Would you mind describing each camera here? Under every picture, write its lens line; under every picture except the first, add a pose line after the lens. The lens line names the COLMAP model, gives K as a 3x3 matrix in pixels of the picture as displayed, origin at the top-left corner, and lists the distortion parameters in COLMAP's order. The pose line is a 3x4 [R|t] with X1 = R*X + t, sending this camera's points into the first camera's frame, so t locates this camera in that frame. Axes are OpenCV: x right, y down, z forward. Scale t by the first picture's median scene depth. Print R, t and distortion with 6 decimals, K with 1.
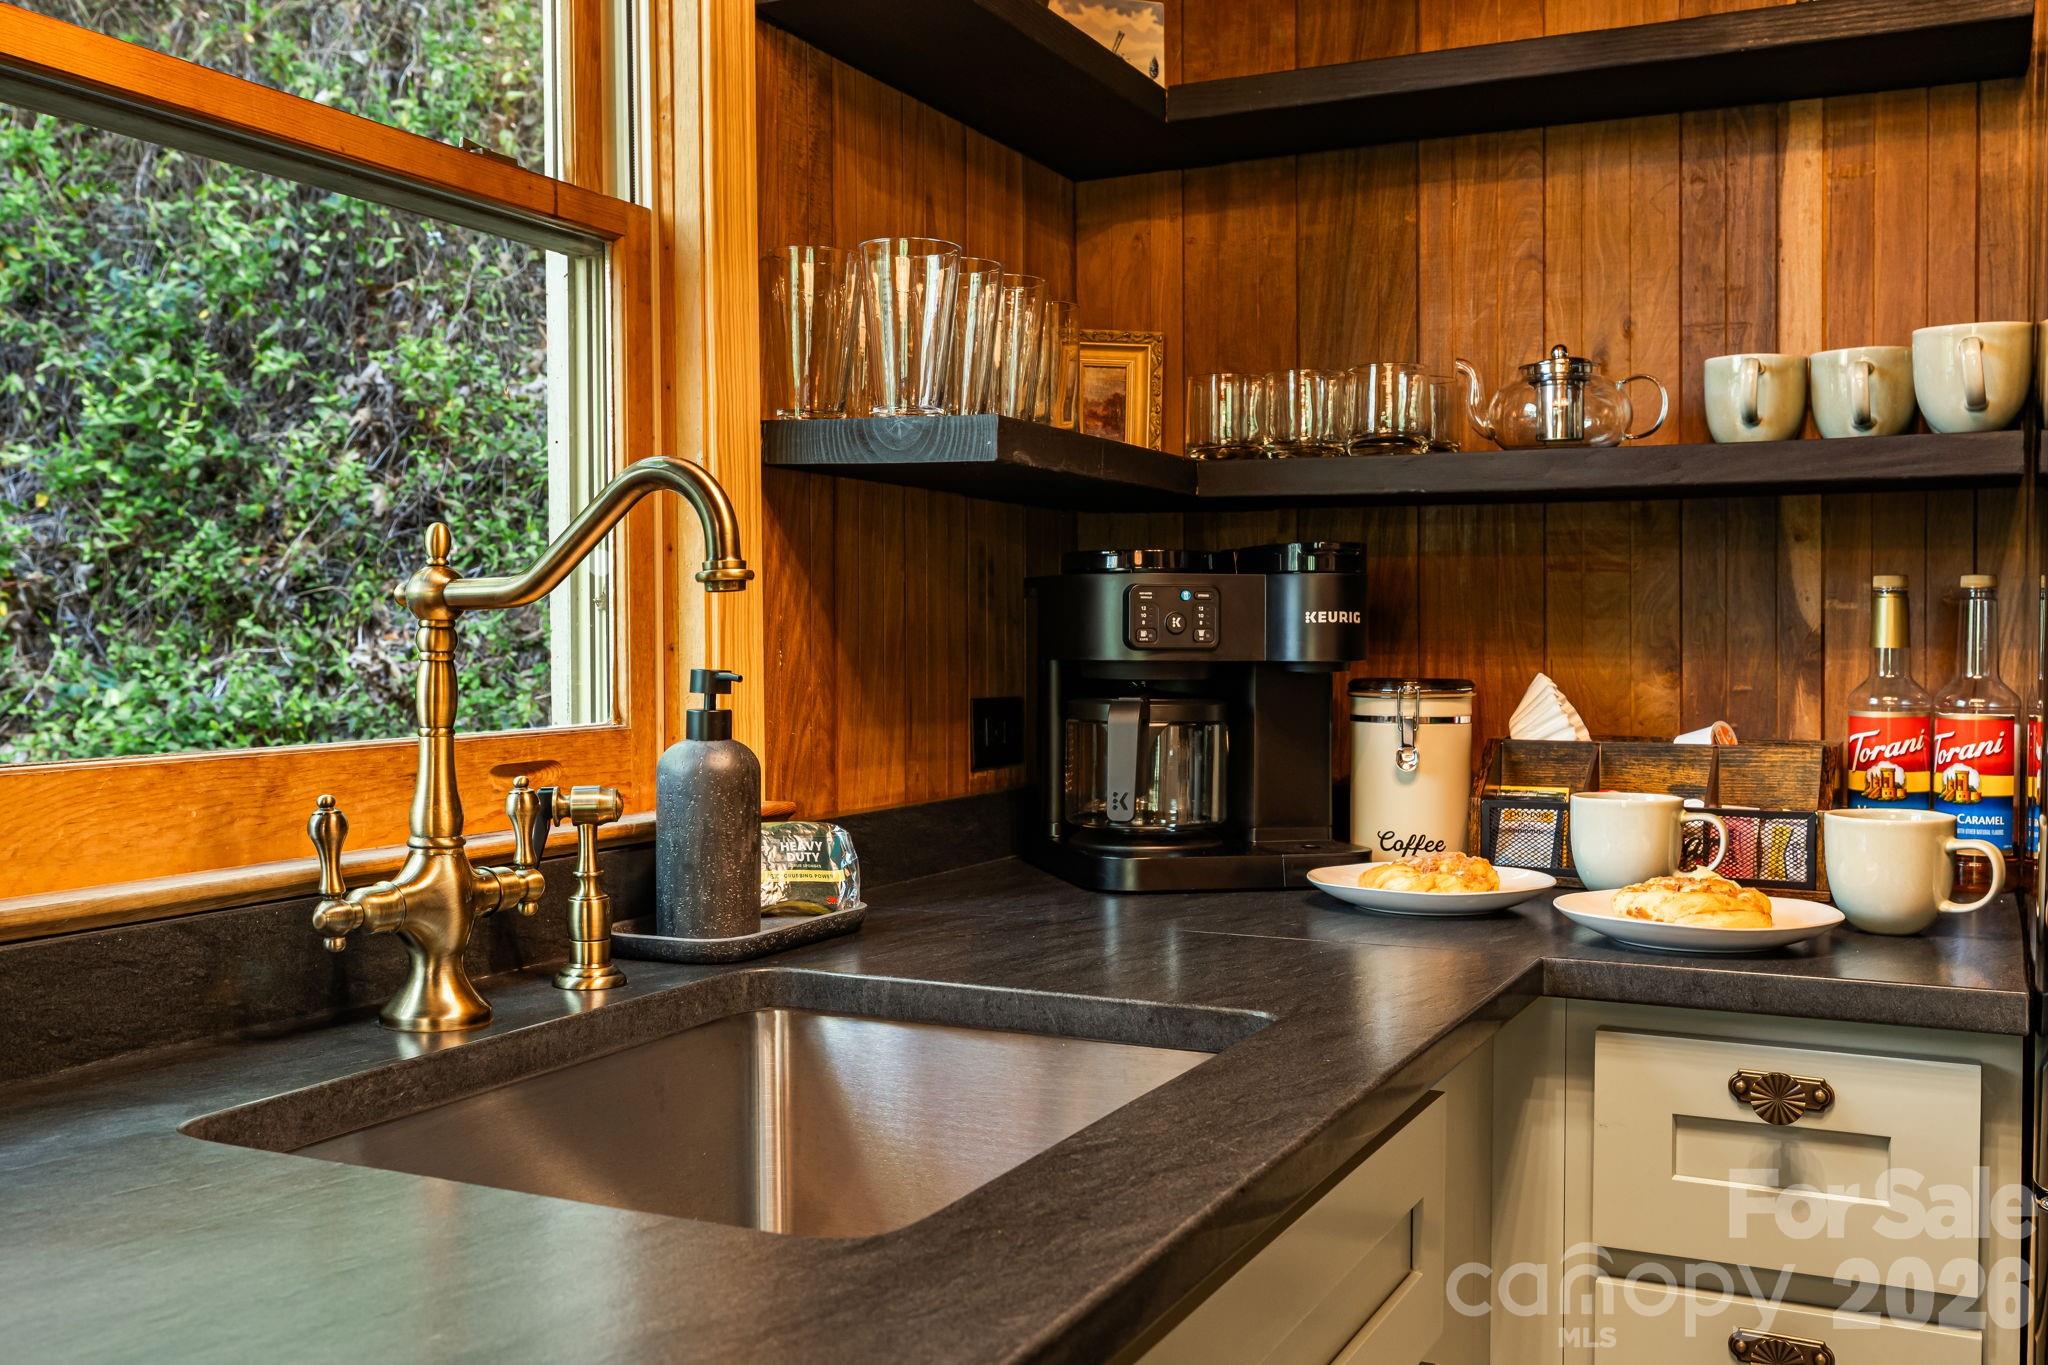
lens RADIAL K [[1945.5, 0, 1025.5], [0, 1945.5, 682.1], [0, 0, 1]] dist [-0.017391, 0.000000]
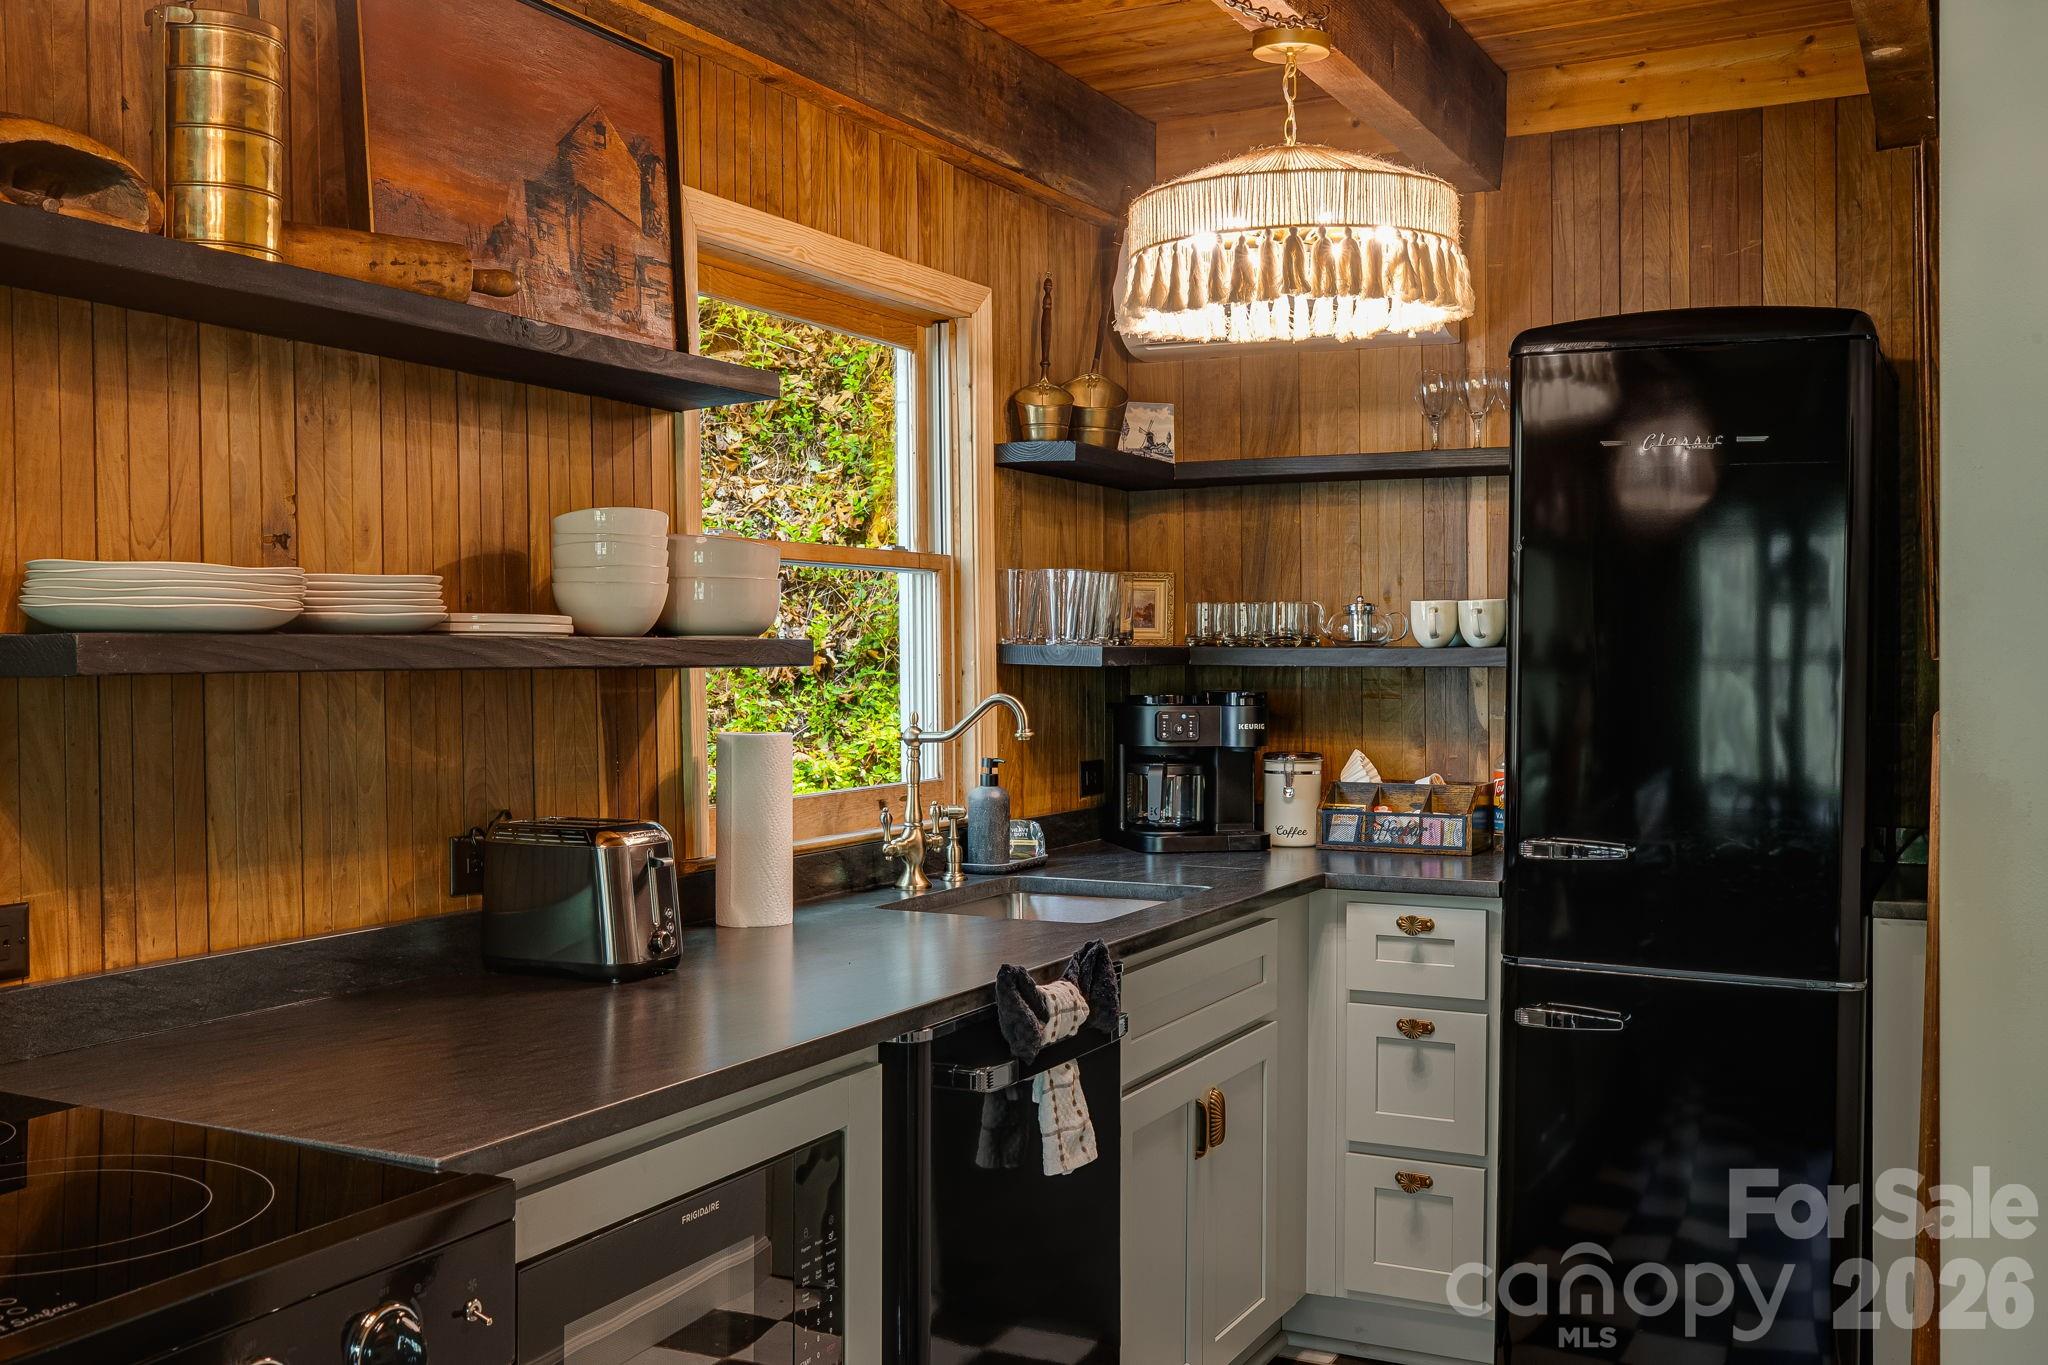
lens RADIAL K [[1945.5, 0, 1017.4], [0, 1945.5, 677.1], [0, 0, 1]] dist [-0.017391, 0.000000]
pose [[0.999867, -0.002864, -0.016028, -0.068054], [0.002663, 0.999917, -0.012591, -0.061167], [0.016063, 0.012546, 0.999792, -1.170191]]
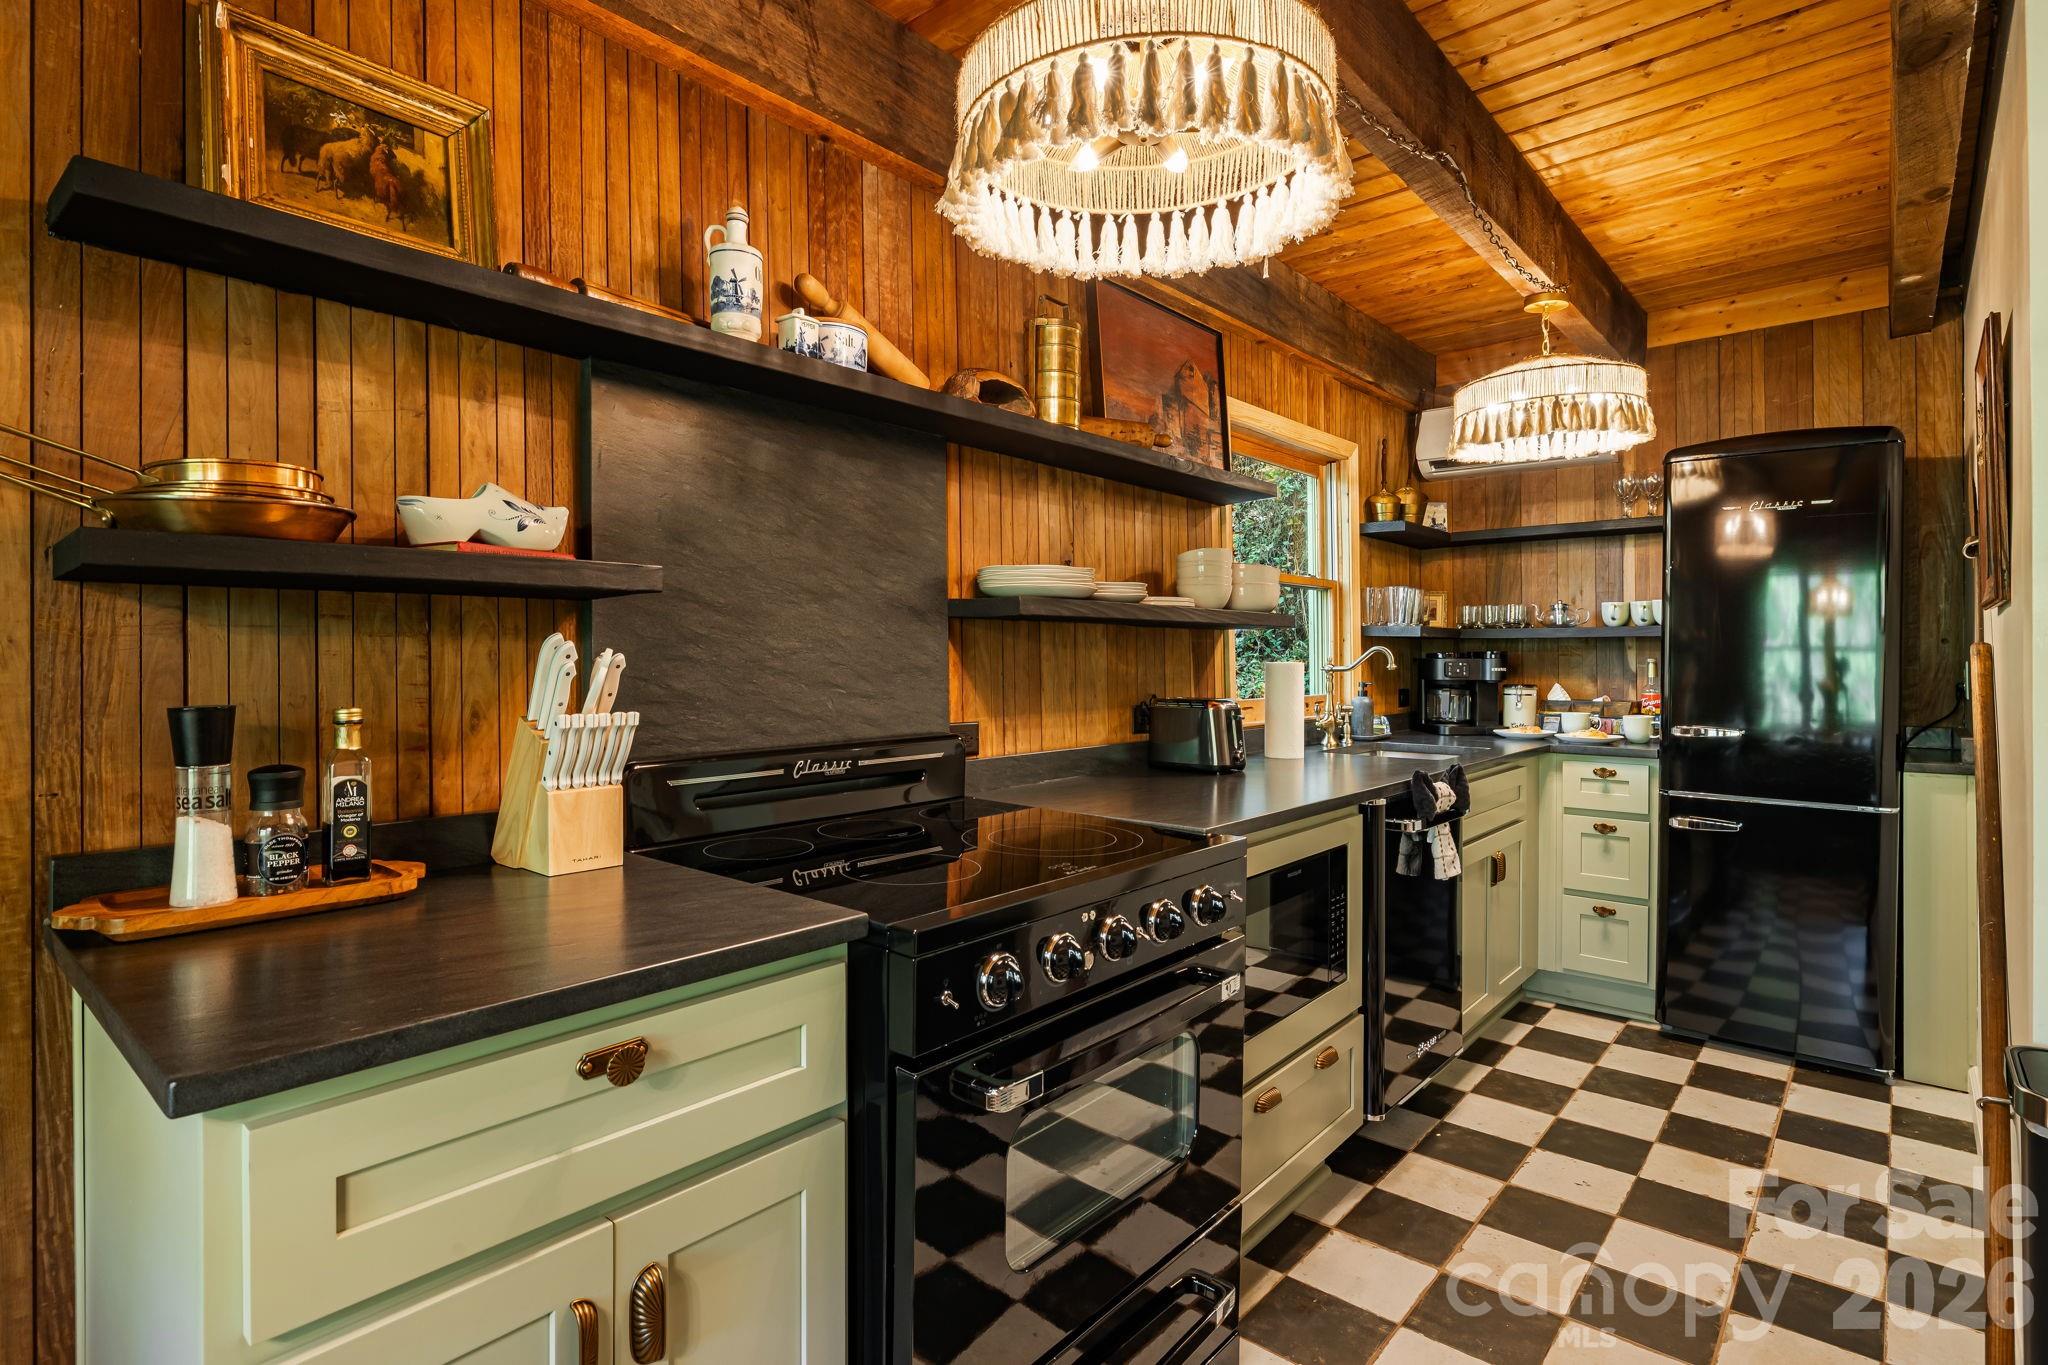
lens RADIAL K [[1004.4, 0, 1039.4], [0, 1004.4, 663.6], [0, 0, 1]] dist [0.000326, -0.001626]
pose [[0.967978, -0.001475, -0.251032, -0.246884], [-0.003712, 0.999789, -0.020189, 0.000948], [0.251009, 0.020474, 0.967768, -1.288491]]
